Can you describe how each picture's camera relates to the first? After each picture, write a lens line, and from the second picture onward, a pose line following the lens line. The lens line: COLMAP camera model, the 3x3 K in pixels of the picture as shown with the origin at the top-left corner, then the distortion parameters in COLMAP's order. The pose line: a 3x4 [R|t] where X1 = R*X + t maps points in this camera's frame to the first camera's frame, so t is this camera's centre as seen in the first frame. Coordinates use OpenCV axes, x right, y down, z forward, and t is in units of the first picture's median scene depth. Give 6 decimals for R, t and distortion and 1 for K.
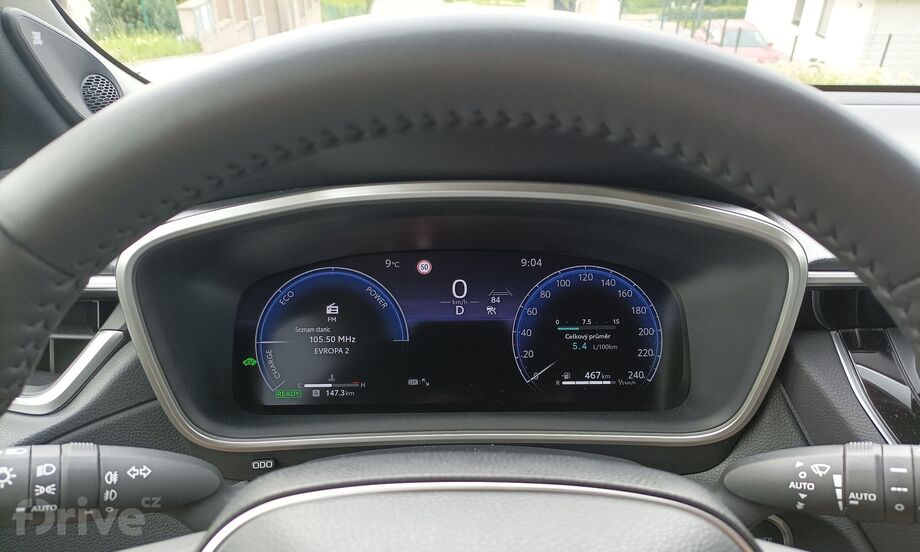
lens RADIAL K [[705.8, 0, 466.2], [0, 705.8, 341.0], [0, 0, 1]] dist [0.003968, -0.000848]
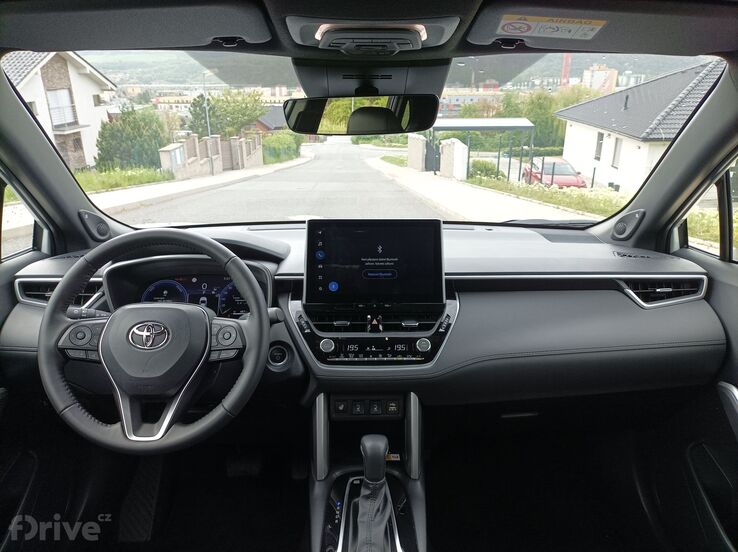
lens RADIAL K [[548.6, 0, 370.6], [0, 548.6, 274.2], [0, 0, 1]] dist [0.035048, -0.027530]
pose [[0.999999, -0.001316, 0.000239, 0.744862], [0.001337, 0.977328, -0.211728, 0.404458], [0.000045, 0.211728, 0.977329, -1.502294]]
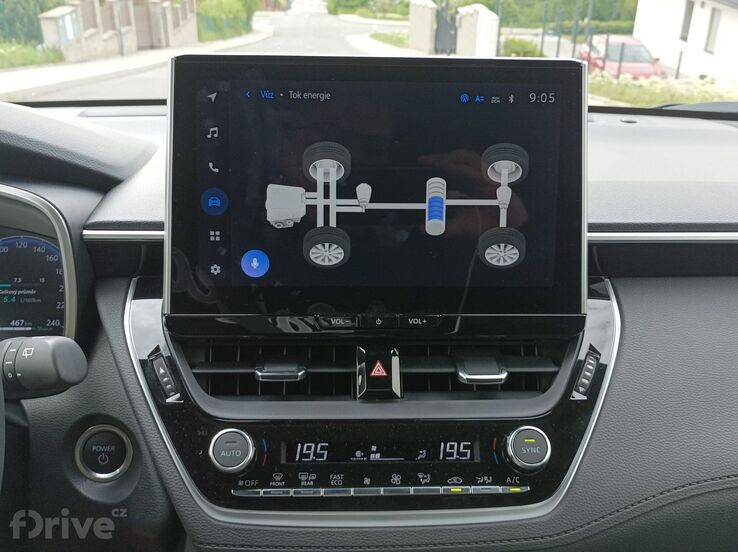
lens RADIAL K [[771.1, 0, 370.8], [0, 771.1, 275.2], [0, 0, 1]] dist [0.011535, 0.000000]
pose [[0.999747, 0.003526, 0.022213, 0.728058], [-0.000804, 0.992609, -0.121351, 0.122721], [-0.022476, 0.121303, 0.992361, -0.346646]]
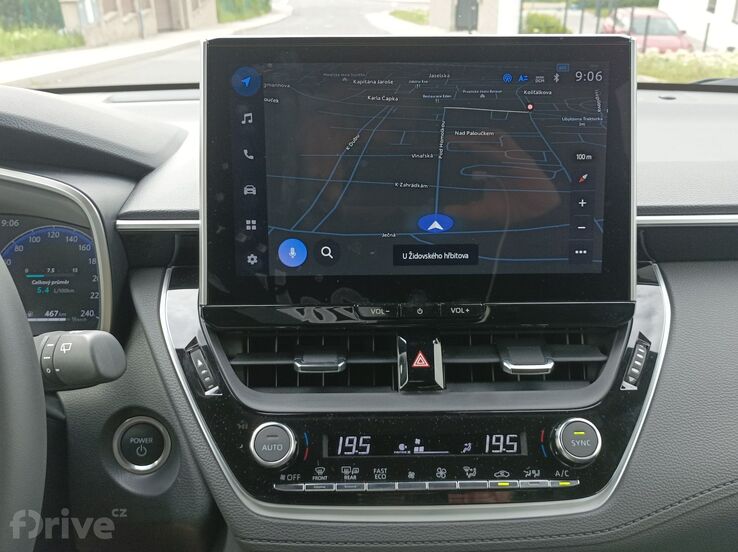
lens RADIAL K [[771.1, 0, 370.6], [0, 771.1, 277.1], [0, 0, 1]] dist [0.011535, 0.000000]
pose [[0.999951, -0.007133, -0.006815, 0.703760], [0.006464, 0.995586, -0.093633, 0.108426], [0.007452, 0.093584, 0.995583, -0.316706]]
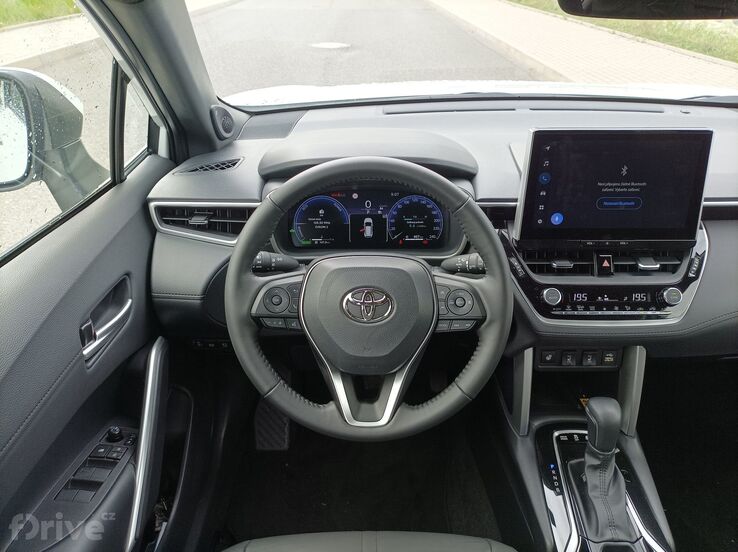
lens RADIAL K [[548.6, 0, 364.9], [0, 548.6, 277.5], [0, 0, 1]] dist [0.035048, -0.027530]
pose [[0.999804, 0.007721, -0.018228, 0.017859], [-0.005835, 0.994839, 0.101294, -0.007322], [0.018916, -0.101168, 0.994689, -1.082129]]
